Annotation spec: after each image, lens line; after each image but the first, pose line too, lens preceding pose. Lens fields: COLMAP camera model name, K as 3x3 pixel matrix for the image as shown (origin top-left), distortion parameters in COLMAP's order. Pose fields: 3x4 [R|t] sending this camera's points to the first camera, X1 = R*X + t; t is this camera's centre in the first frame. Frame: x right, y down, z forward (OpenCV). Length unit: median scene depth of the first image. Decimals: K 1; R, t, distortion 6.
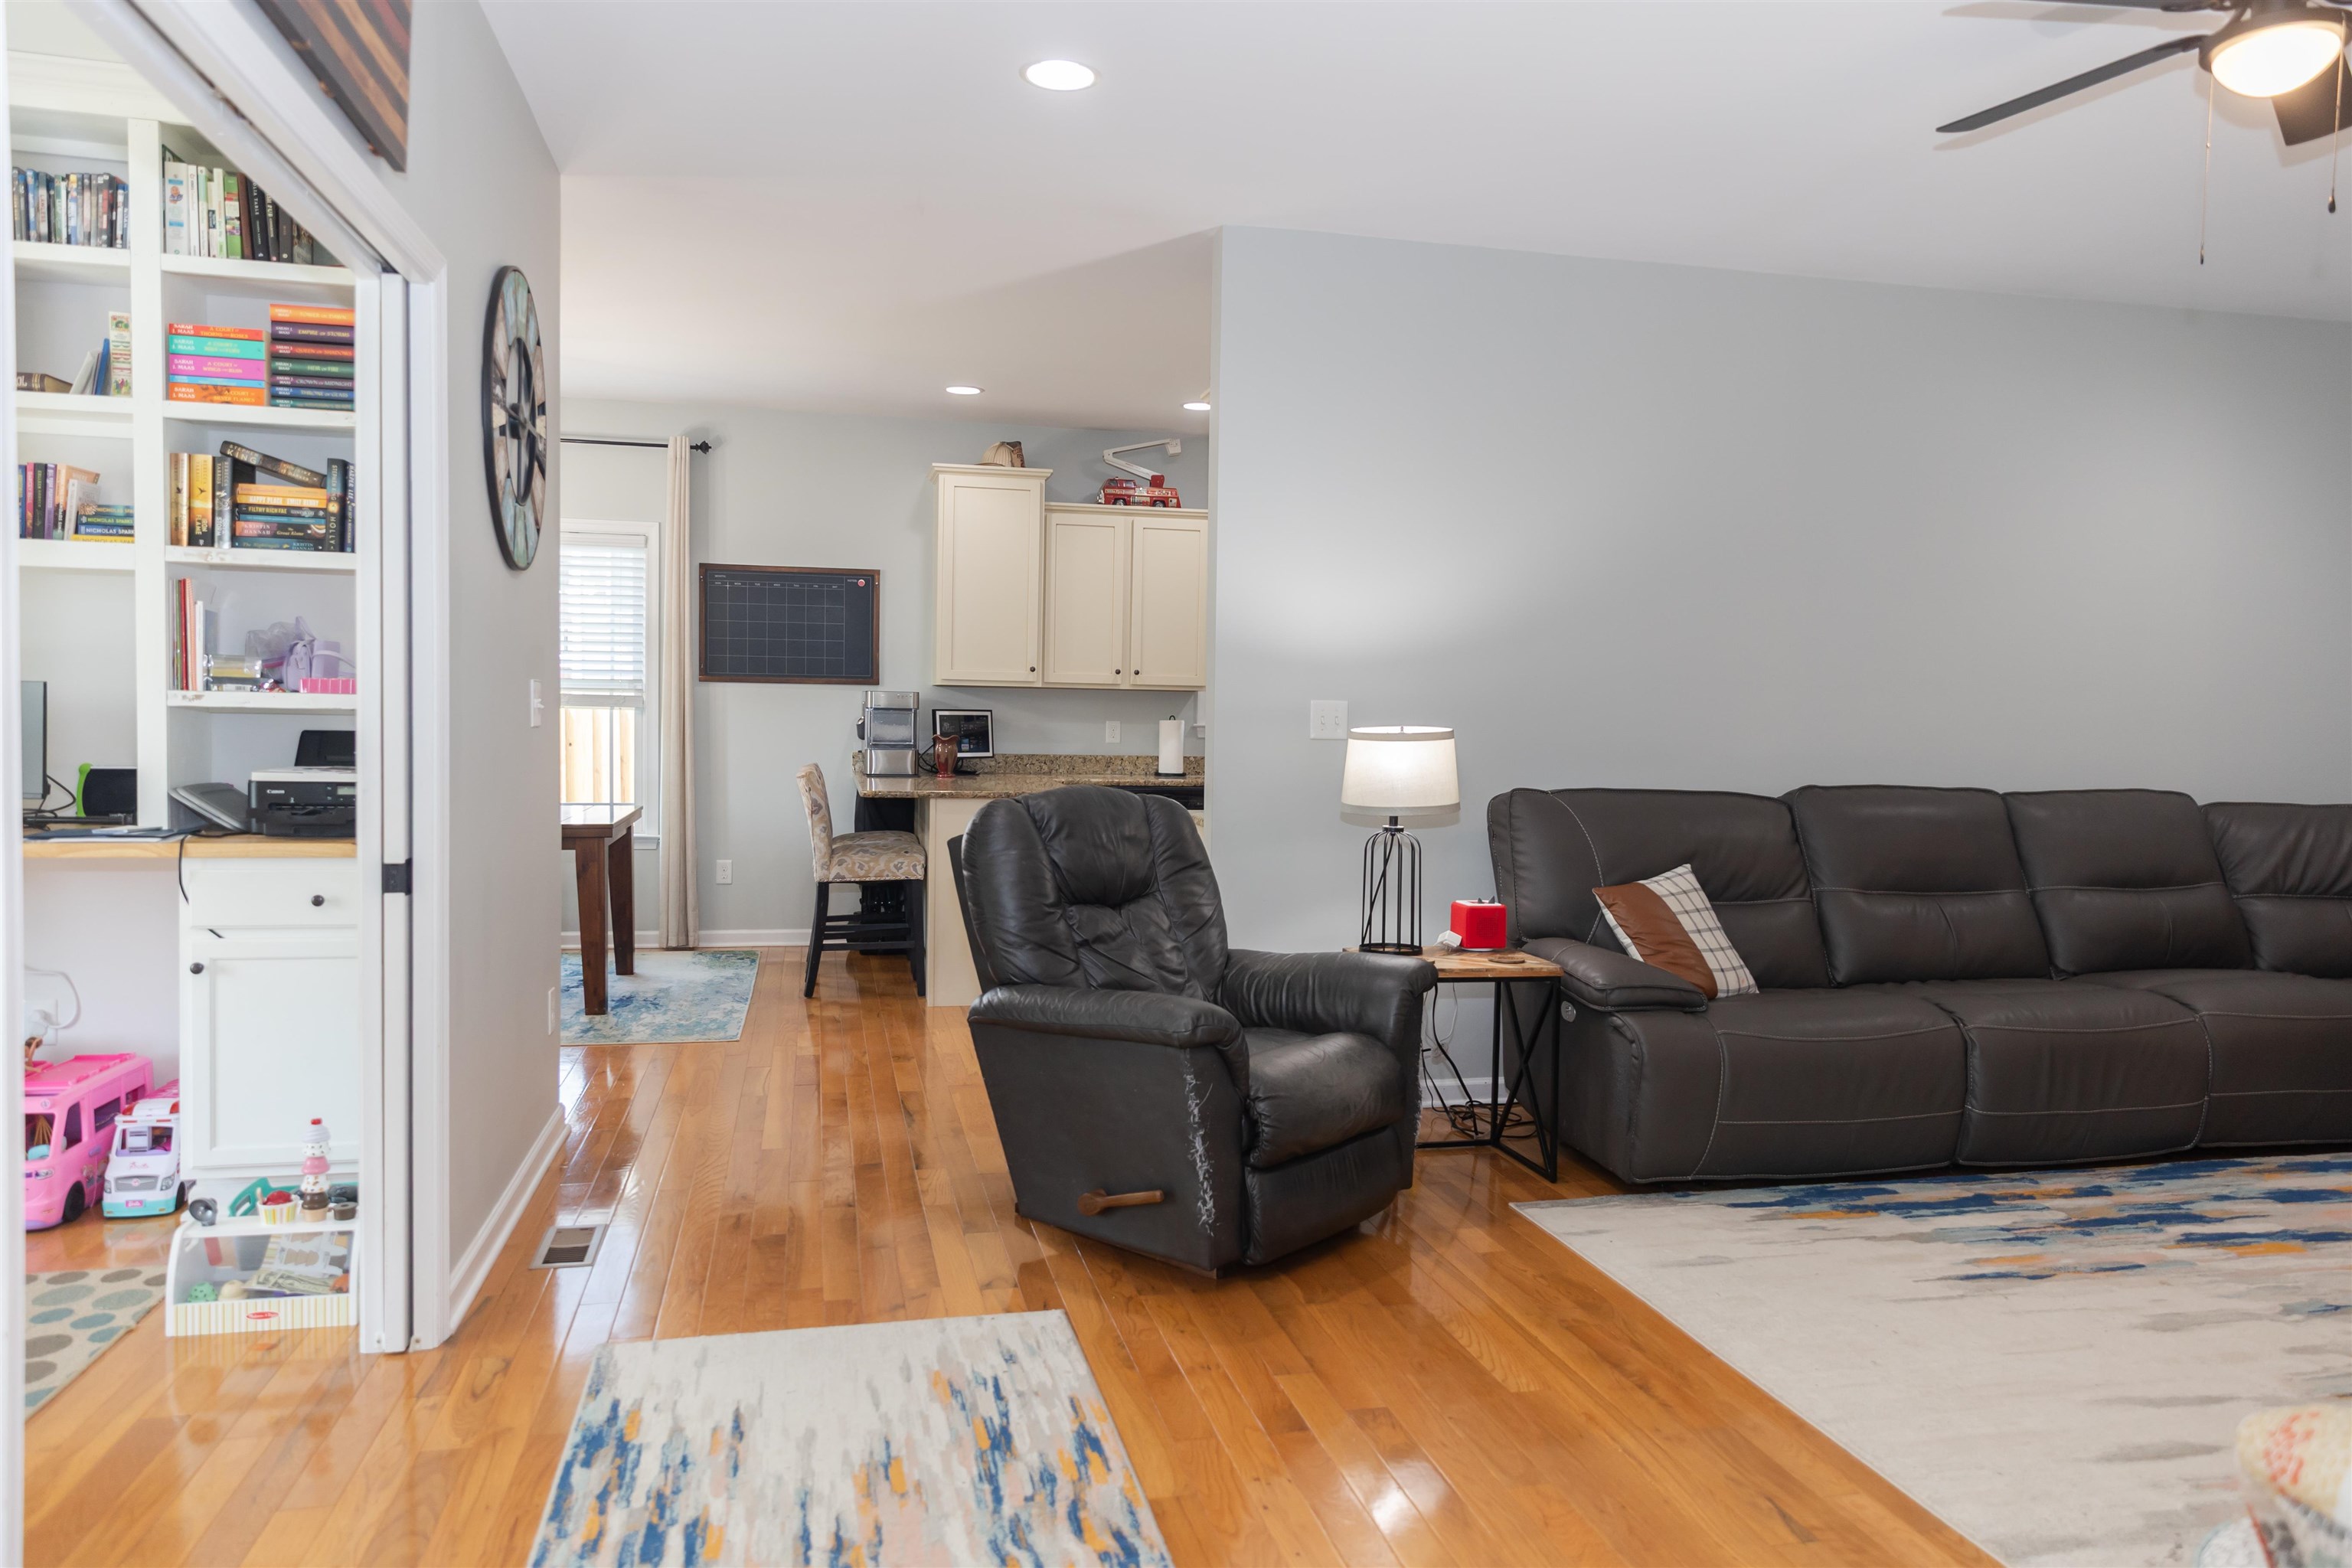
lens RADIAL K [[1565.7, 0, 1182.8], [0, 1565.7, 785.7], [0, 0, 1]] dist [0.016110, -0.005589]
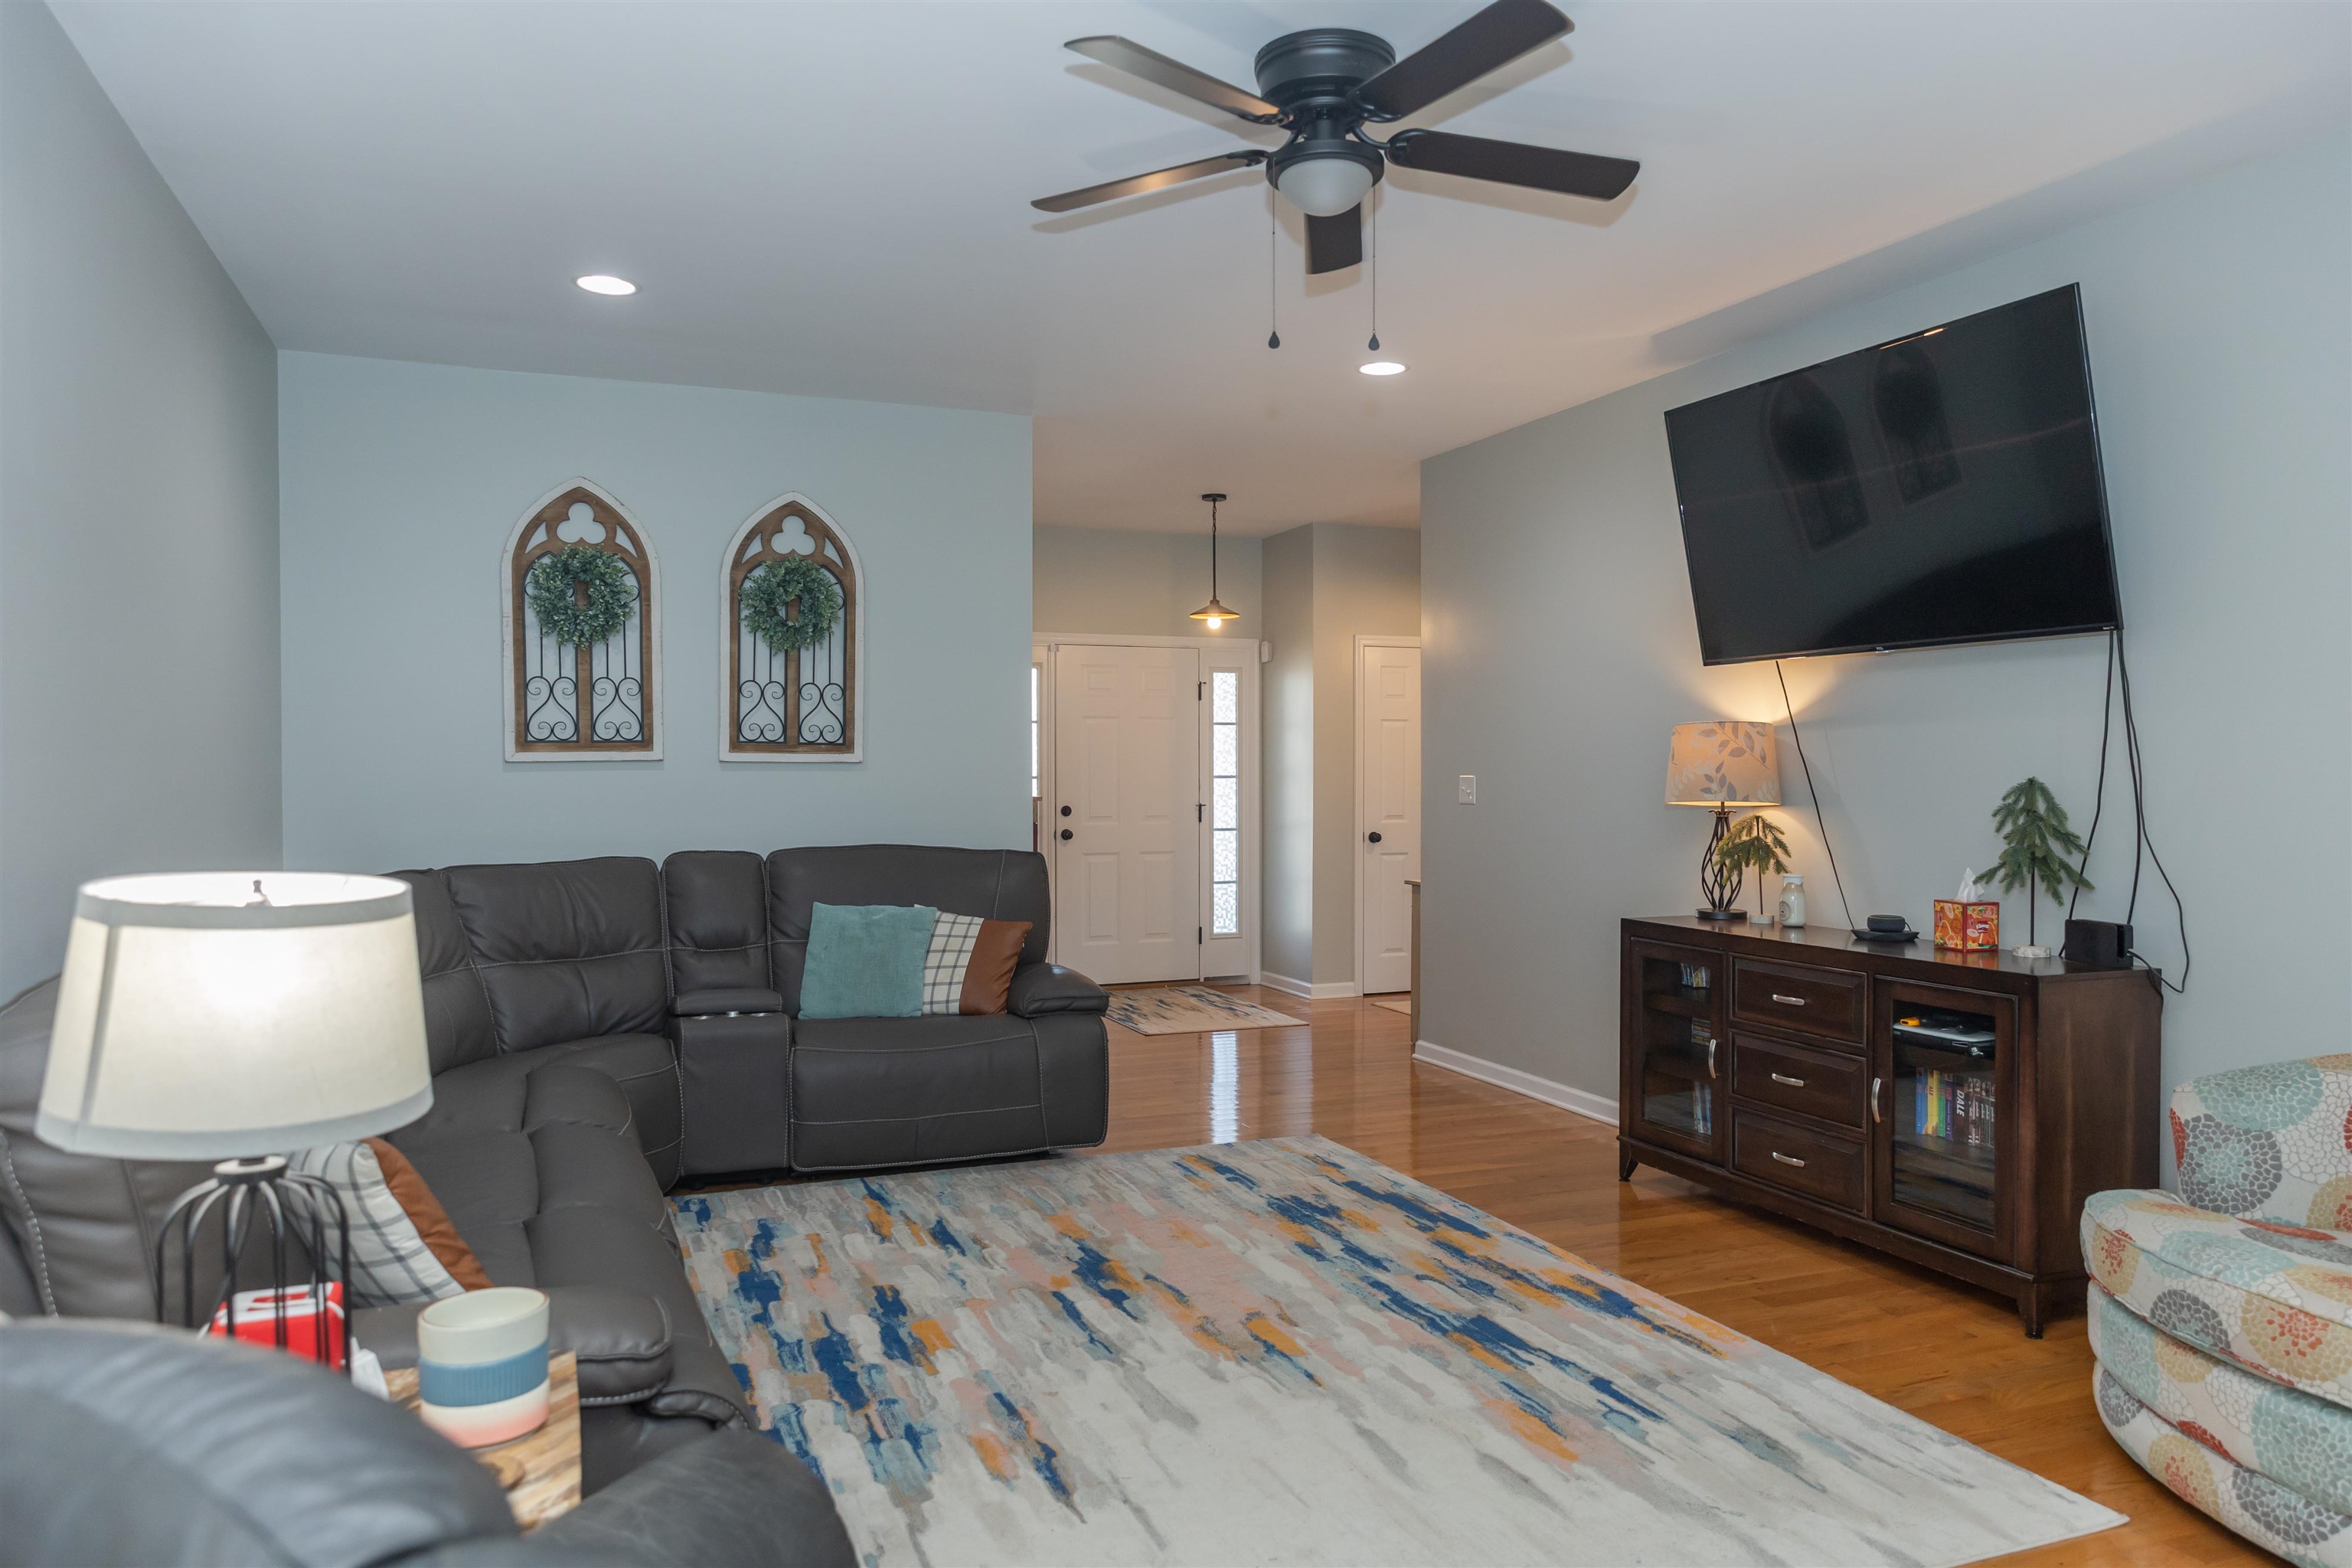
lens RADIAL K [[1565.7, 0, 1181.0], [0, 1565.7, 794.6], [0, 0, 1]] dist [0.016110, -0.005589]
pose [[-0.150204, -0.036591, 0.987978, -0.260111], [0.047948, 0.997869, 0.044247, -0.067820], [-0.987492, 0.054018, -0.148130, 0.913963]]
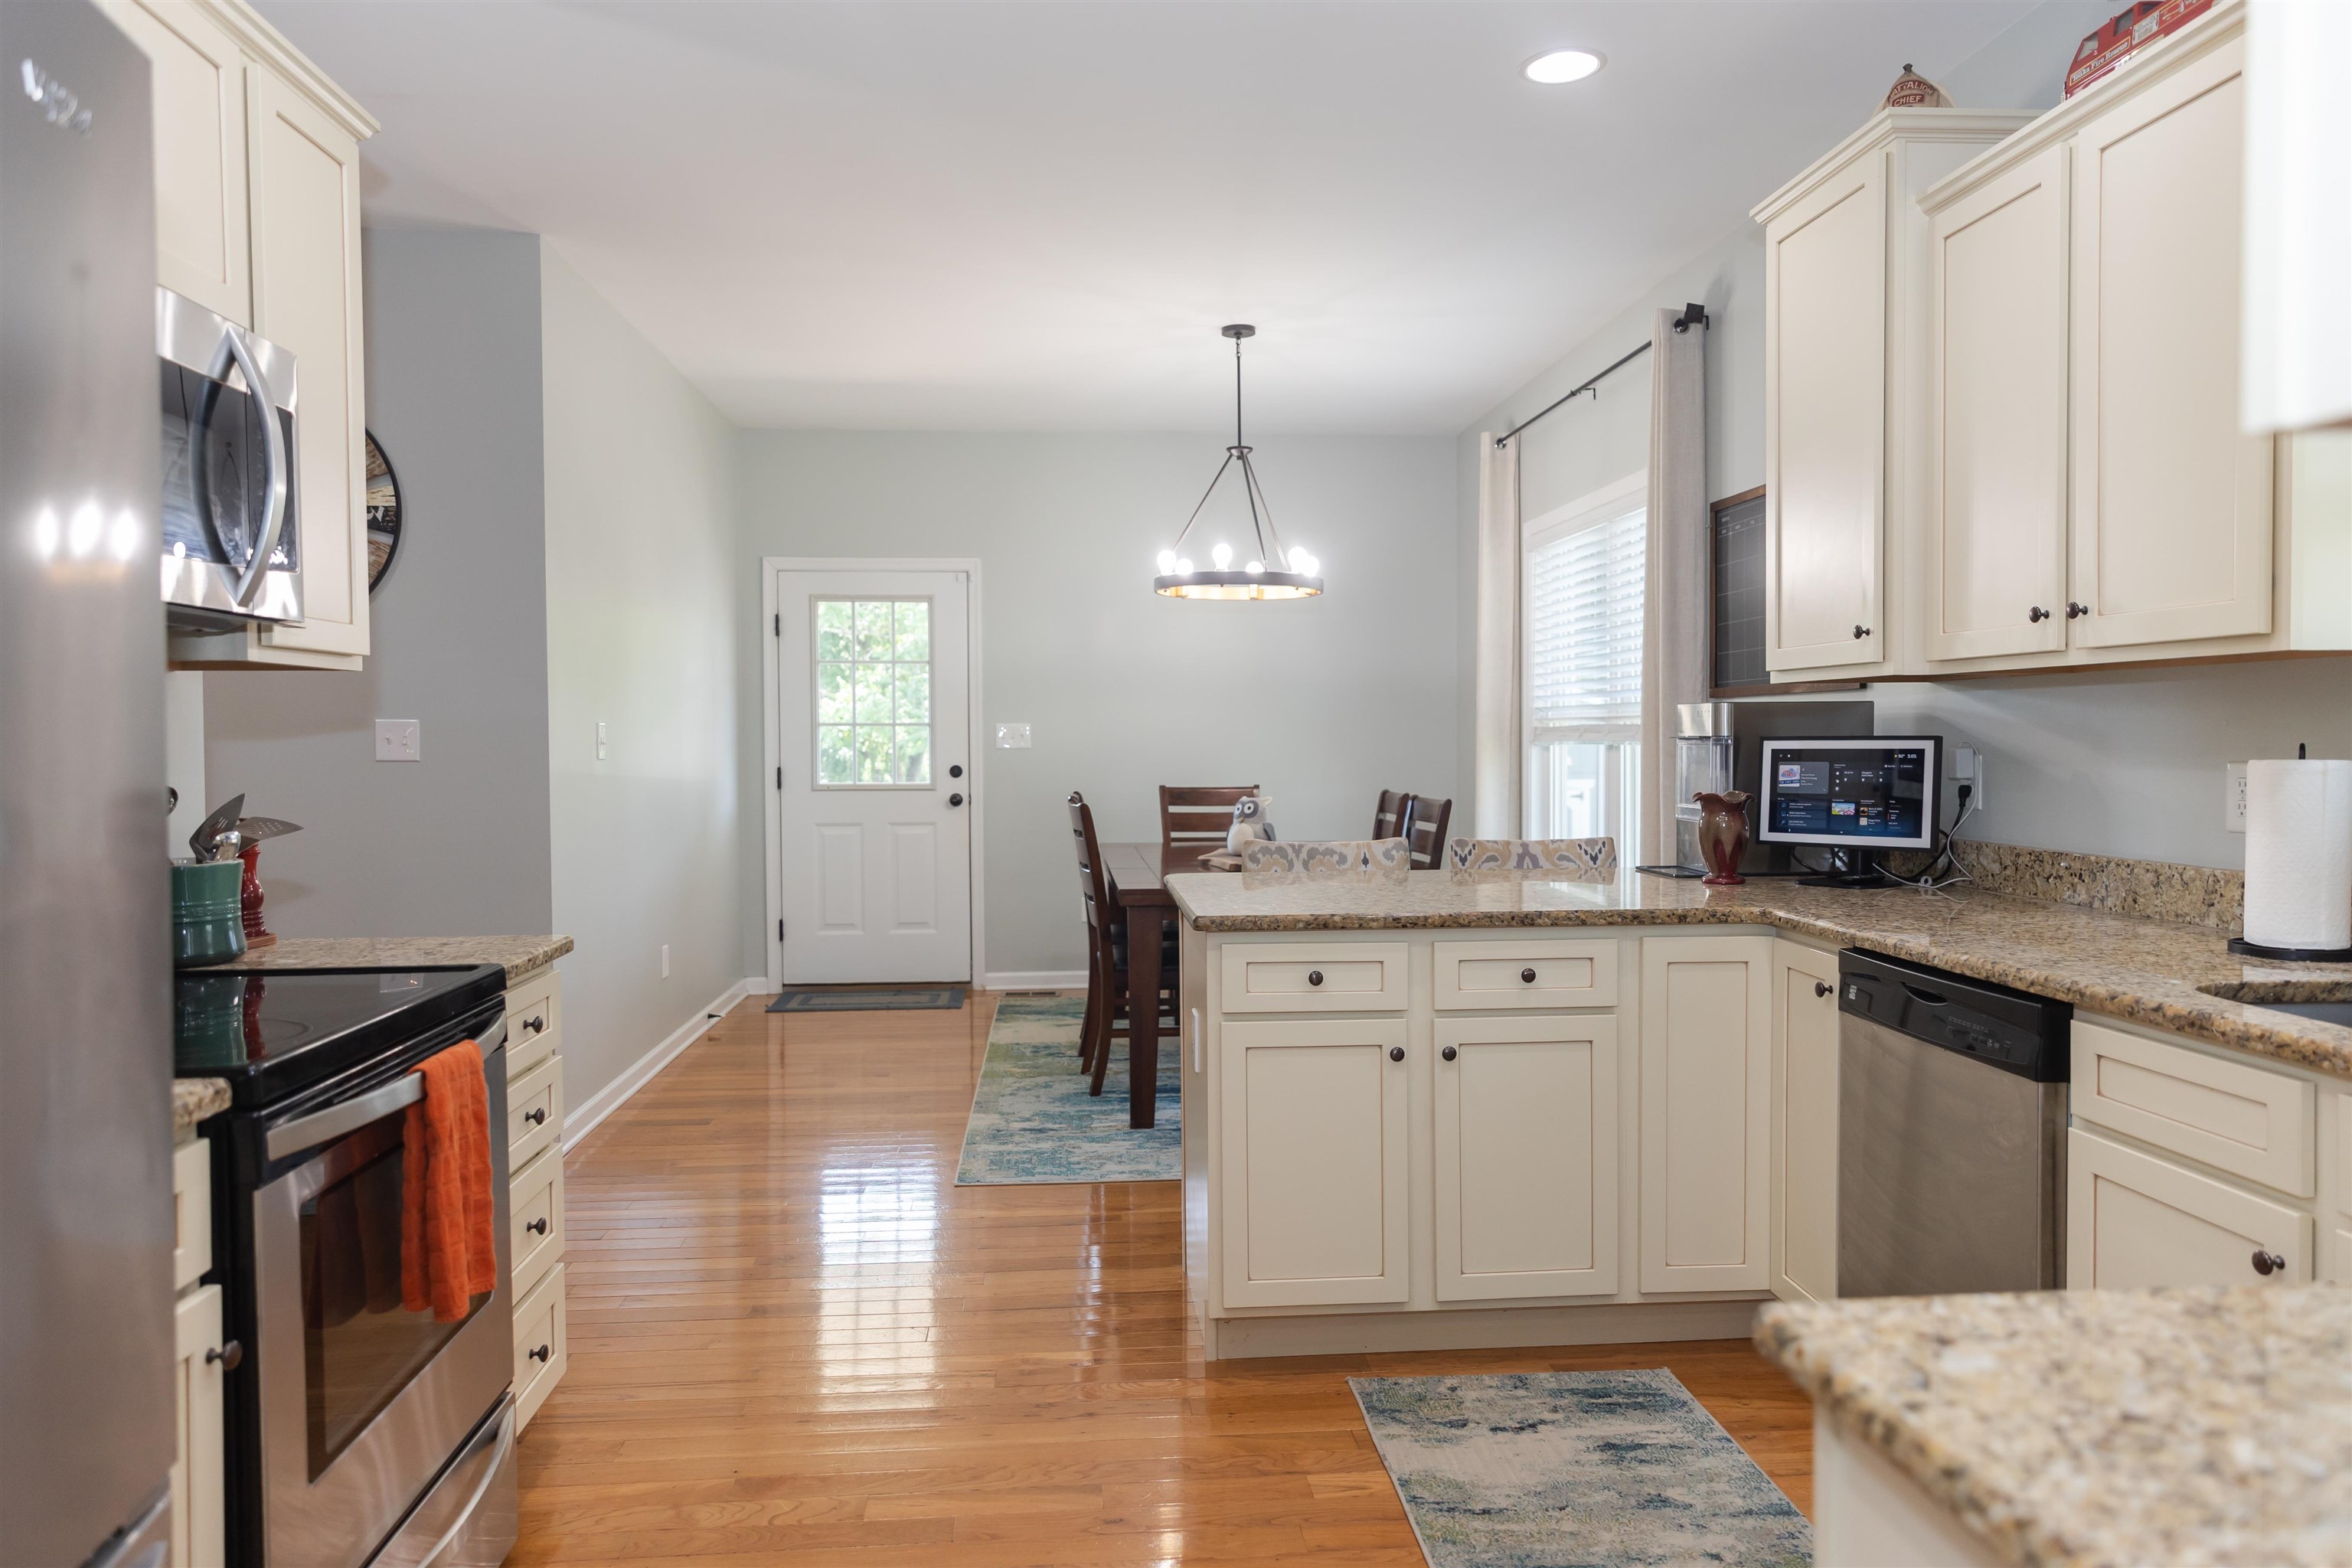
lens RADIAL K [[1565.7, 0, 1181.6], [0, 1565.7, 775.3], [0, 0, 1]] dist [0.016110, -0.005589]
pose [[-0.147794, 0.008377, -0.988983, 0.638598], [-0.048737, 0.998688, 0.015742, -0.070440], [0.987817, 0.050526, -0.147192, 1.754296]]
